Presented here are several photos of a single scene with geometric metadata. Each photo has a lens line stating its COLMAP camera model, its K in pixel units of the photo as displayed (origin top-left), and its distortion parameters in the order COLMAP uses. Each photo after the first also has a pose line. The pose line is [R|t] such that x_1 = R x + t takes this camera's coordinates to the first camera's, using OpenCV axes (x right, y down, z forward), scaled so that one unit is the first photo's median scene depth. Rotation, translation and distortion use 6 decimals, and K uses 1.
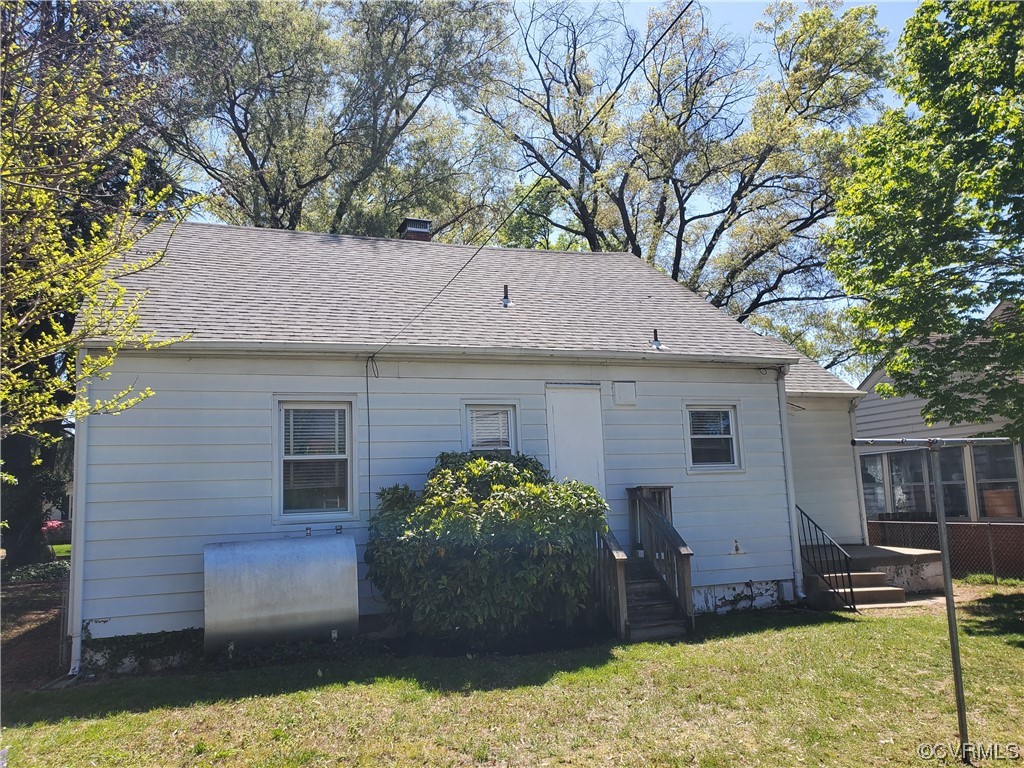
lens RADIAL K [[754.3, 0, 511.8], [0, 754.3, 406.3], [0, 0, 1]] dist [0.003147, 0.001682]
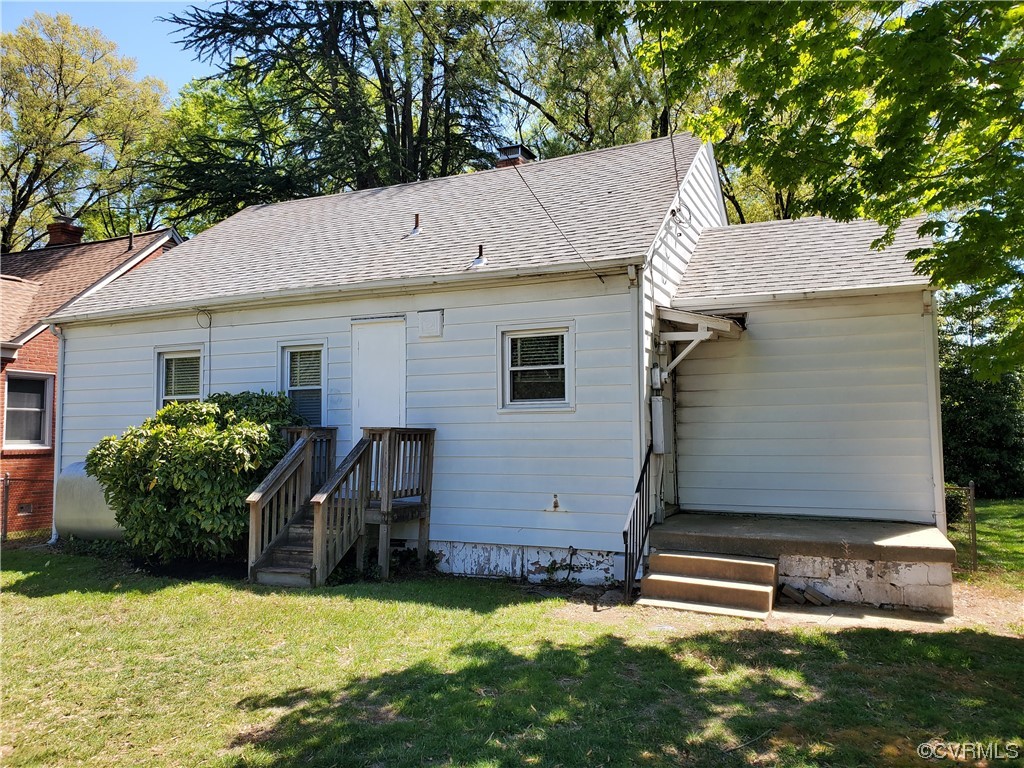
lens RADIAL K [[785.1, 0, 512.0], [0, 785.1, 384.0], [0, 0, 1]] dist [0.053954, -0.002168]
pose [[0.731058, -0.011622, -0.682216, 0.852201], [0.065147, 0.996476, 0.052836, 0.011612], [0.679198, -0.083070, 0.729239, 0.370738]]
